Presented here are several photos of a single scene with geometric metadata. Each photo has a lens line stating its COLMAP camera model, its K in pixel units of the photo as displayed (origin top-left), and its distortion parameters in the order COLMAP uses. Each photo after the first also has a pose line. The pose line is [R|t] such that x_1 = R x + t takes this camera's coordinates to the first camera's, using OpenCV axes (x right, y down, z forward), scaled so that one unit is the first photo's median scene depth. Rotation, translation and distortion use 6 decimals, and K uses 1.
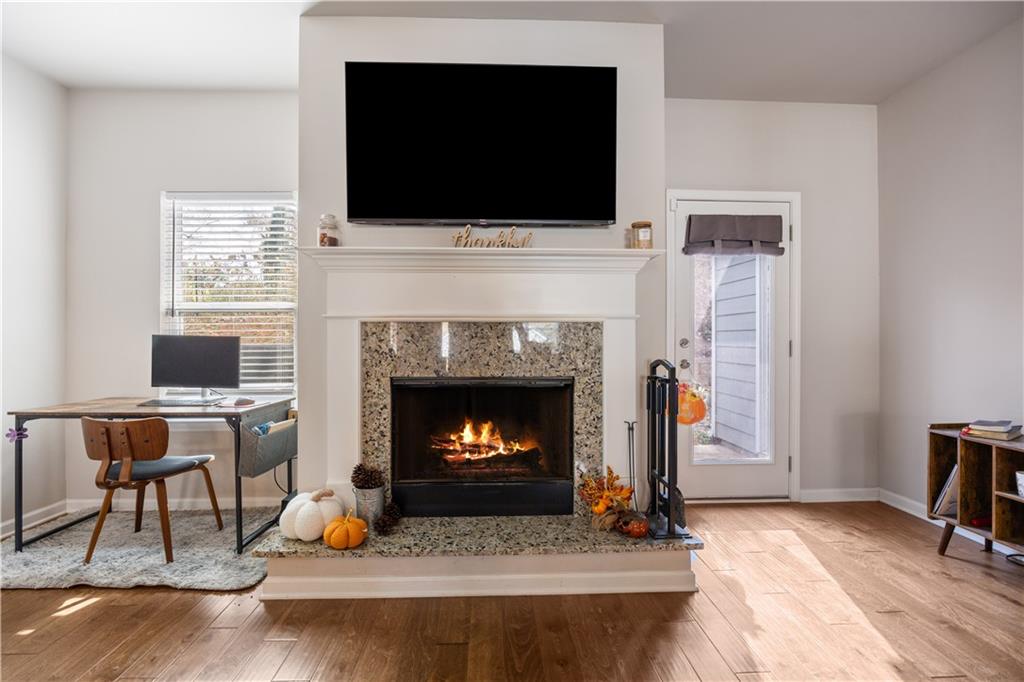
lens RADIAL K [[445.8, 0, 511.3], [0, 445.8, 341.0], [0, 0, 1]] dist [-0.019173, -0.000128]
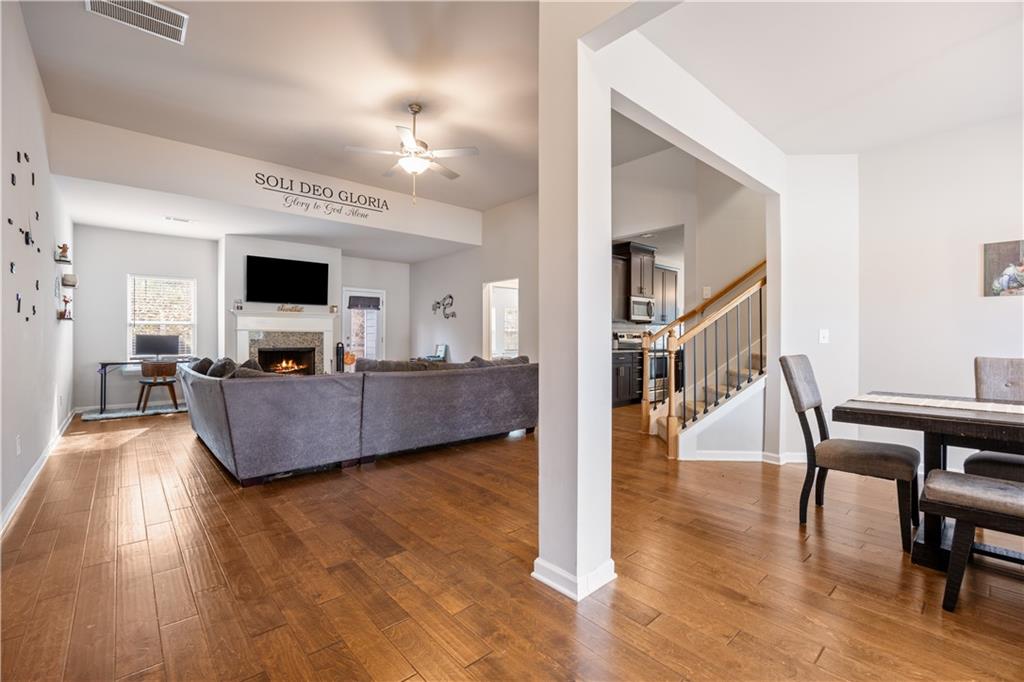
lens RADIAL K [[445.8, 0, 514.6], [0, 445.8, 337.6], [0, 0, 1]] dist [-0.019173, -0.000128]
pose [[0.771348, -0.000281, 0.636414, -0.899865], [0.000646, 1.000000, -0.000341, 0.003351], [-0.636414, 0.000674, 0.771348, -2.790090]]
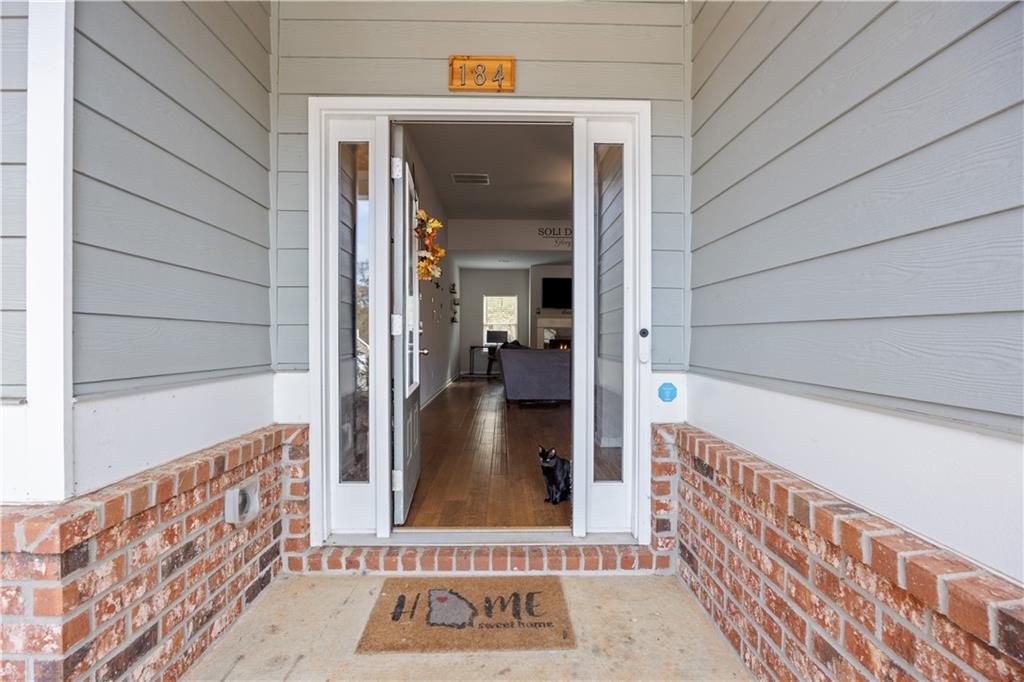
lens RADIAL K [[445.8, 0, 508.3], [0, 445.8, 342.4], [0, 0, 1]] dist [-0.019173, -0.000128]
pose [[0.999781, 0.002575, -0.020764, -0.609641], [-0.002363, 0.999945, 0.010260, 0.065666], [0.020789, -0.010209, 0.999732, -4.059887]]
